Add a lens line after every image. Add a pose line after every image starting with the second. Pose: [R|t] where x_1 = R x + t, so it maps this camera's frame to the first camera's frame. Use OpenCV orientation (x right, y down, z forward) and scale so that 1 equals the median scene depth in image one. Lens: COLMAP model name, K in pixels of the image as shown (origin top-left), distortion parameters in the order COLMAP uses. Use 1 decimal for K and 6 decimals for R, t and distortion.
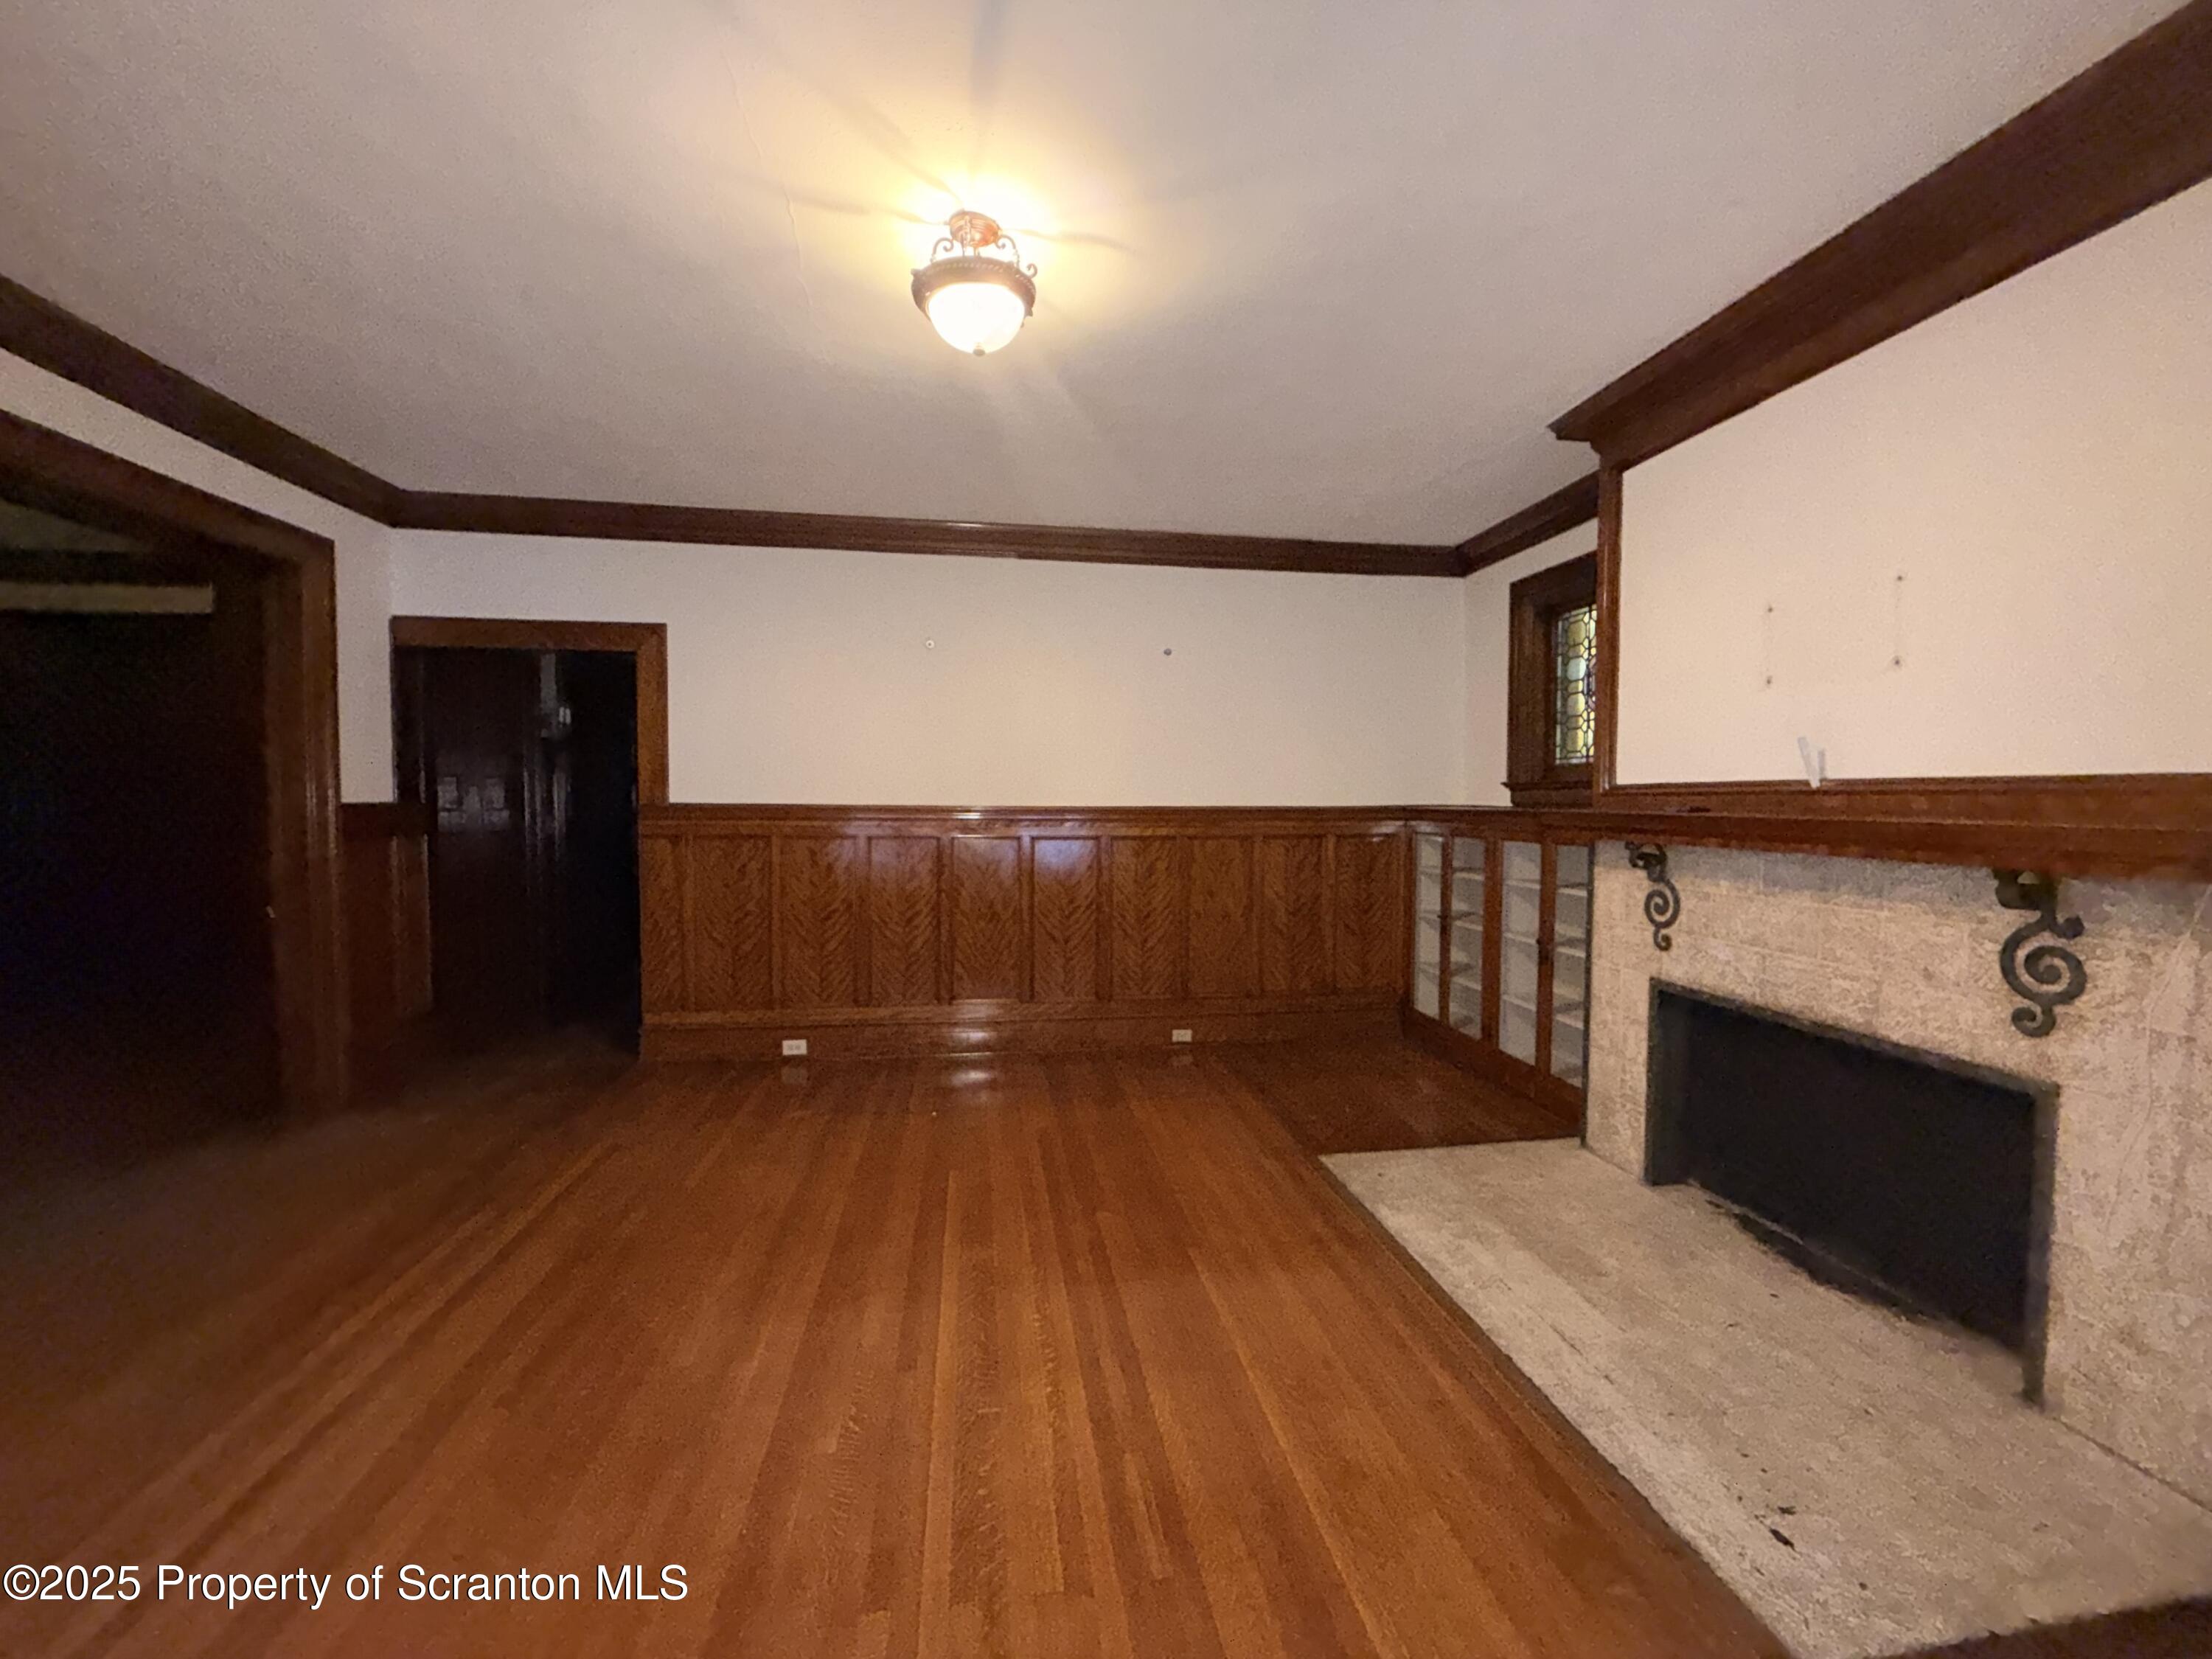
lens RADIAL K [[885.4, 0, 1107.4], [0, 885.4, 827.8], [0, 0, 1]] dist [-0.000292, -0.000058]
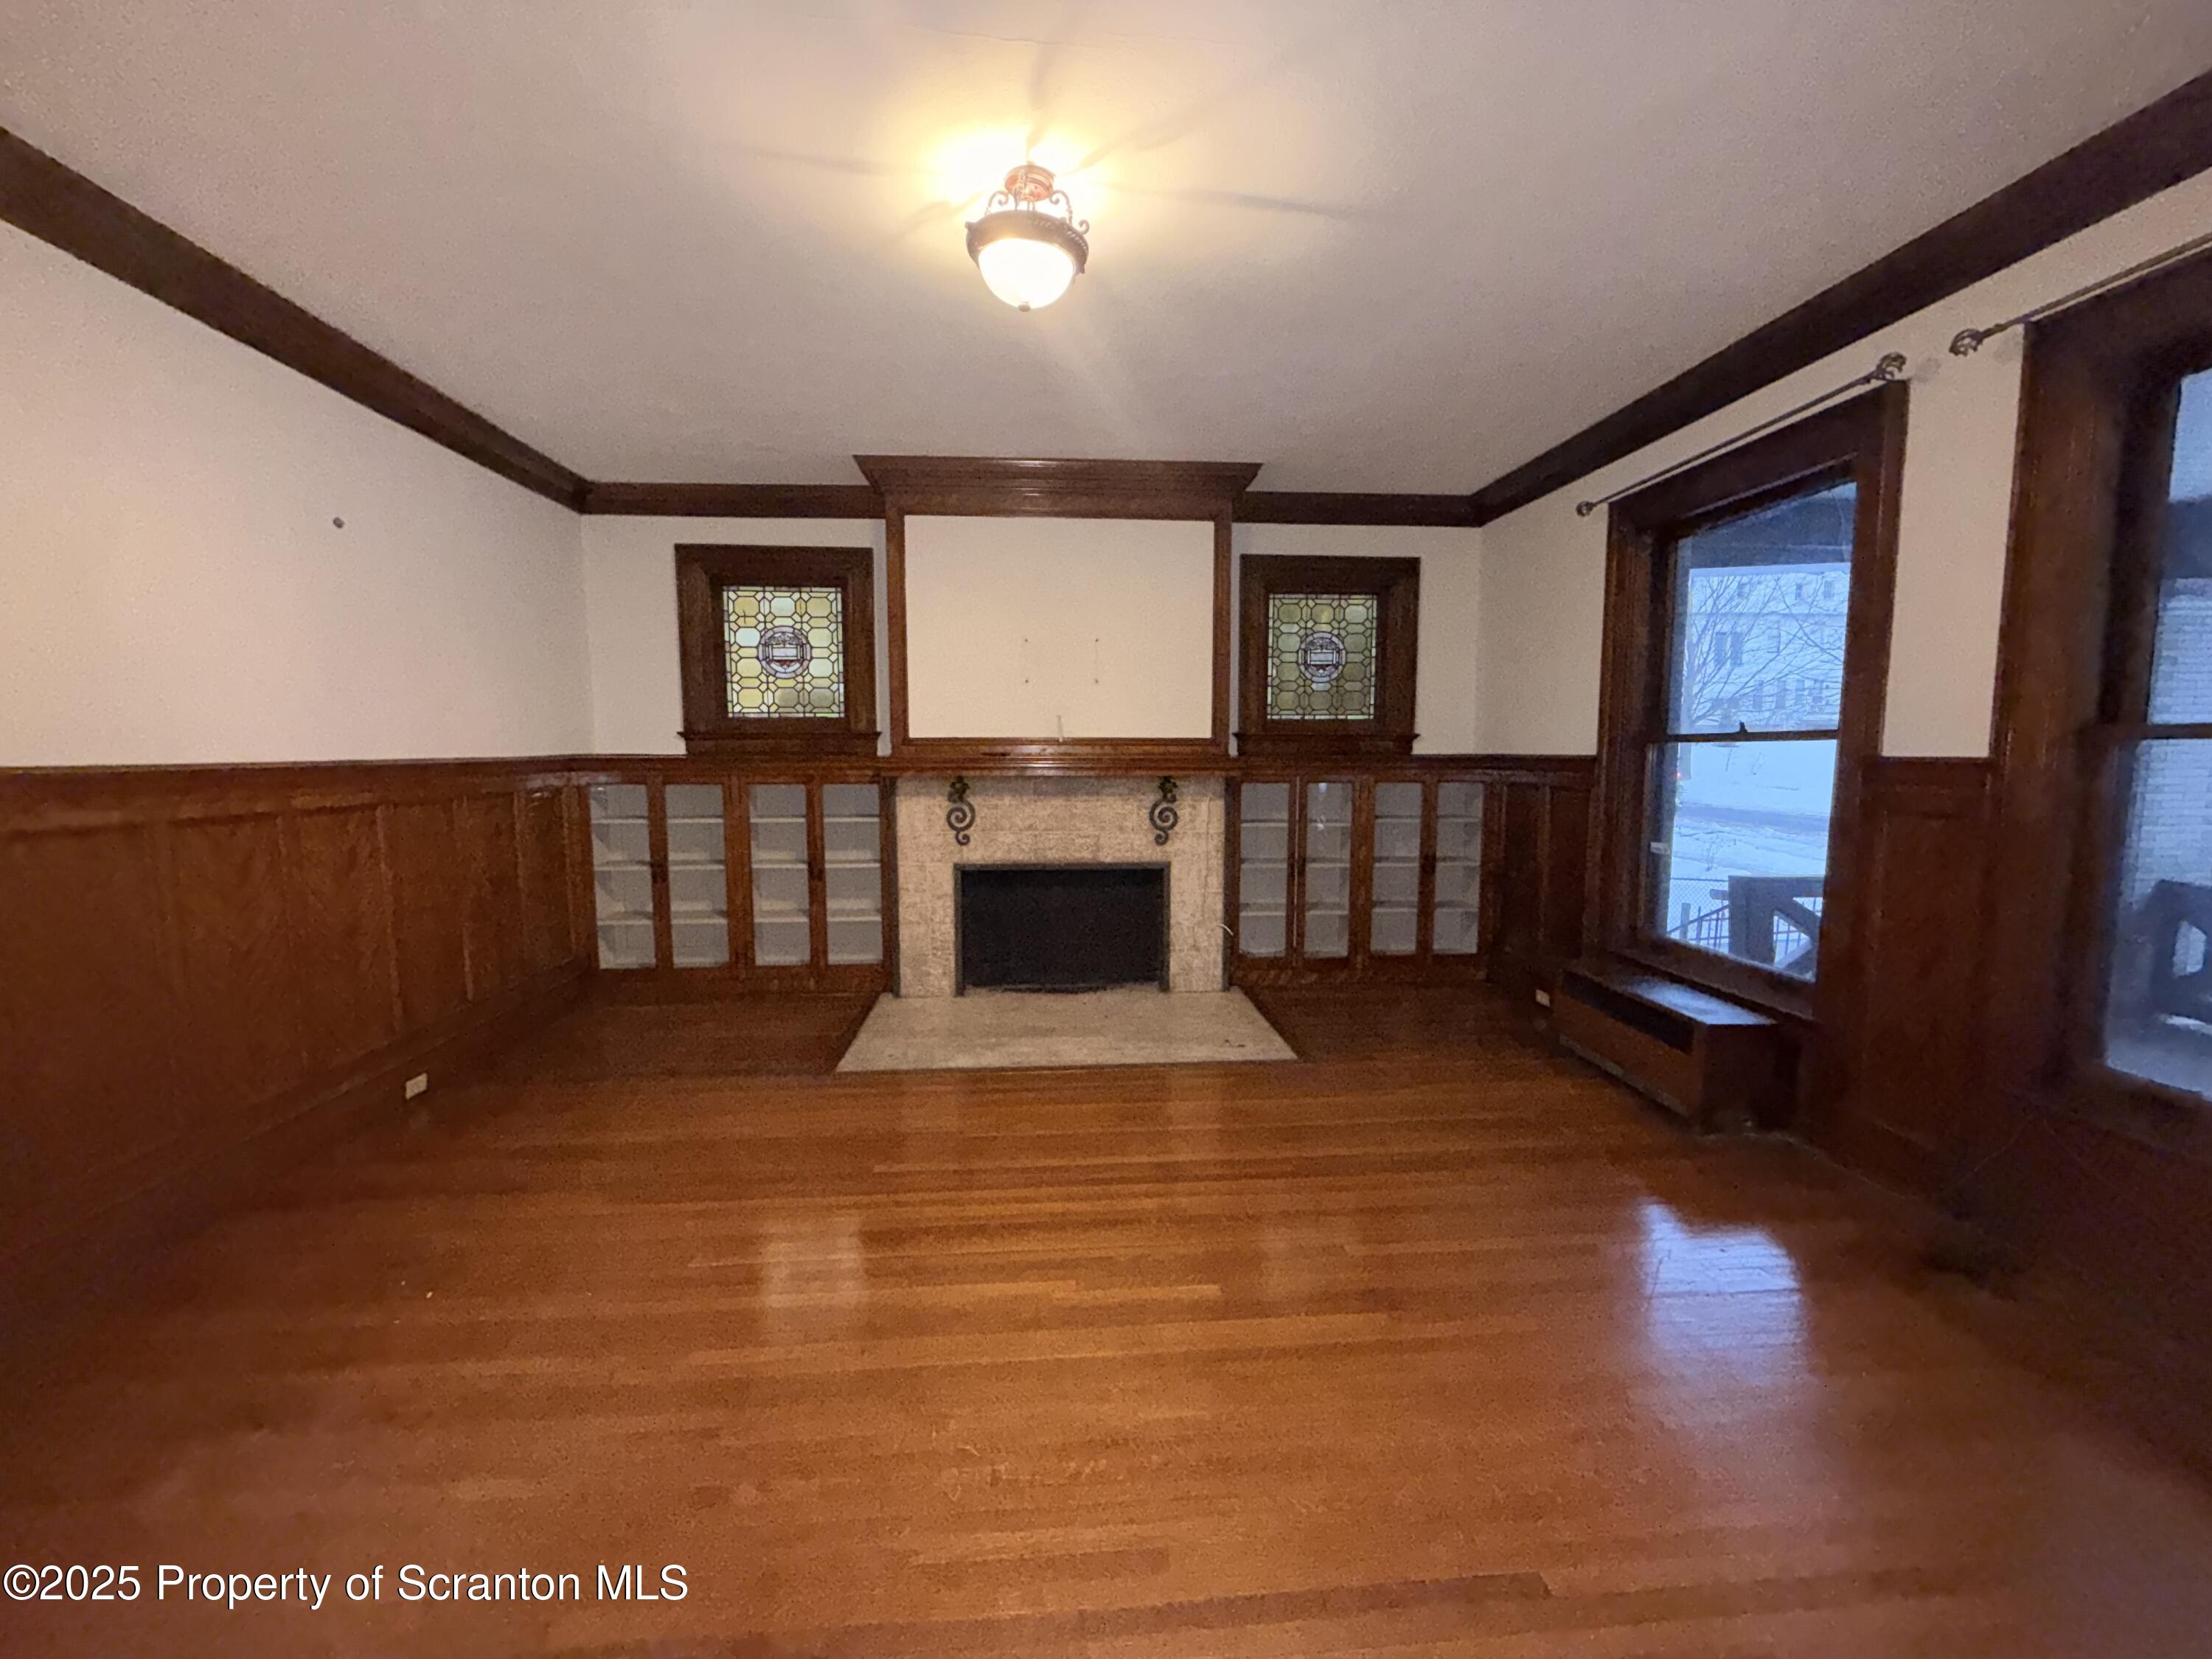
lens RADIAL K [[885.4, 0, 1106.4], [0, 885.4, 832.5], [0, 0, 1]] dist [-0.000292, -0.000058]
pose [[0.067035, -0.096818, 0.993042, -0.911397], [0.033698, 0.994933, 0.094727, -0.023279], [-0.997181, 0.027113, 0.069958, 0.643575]]
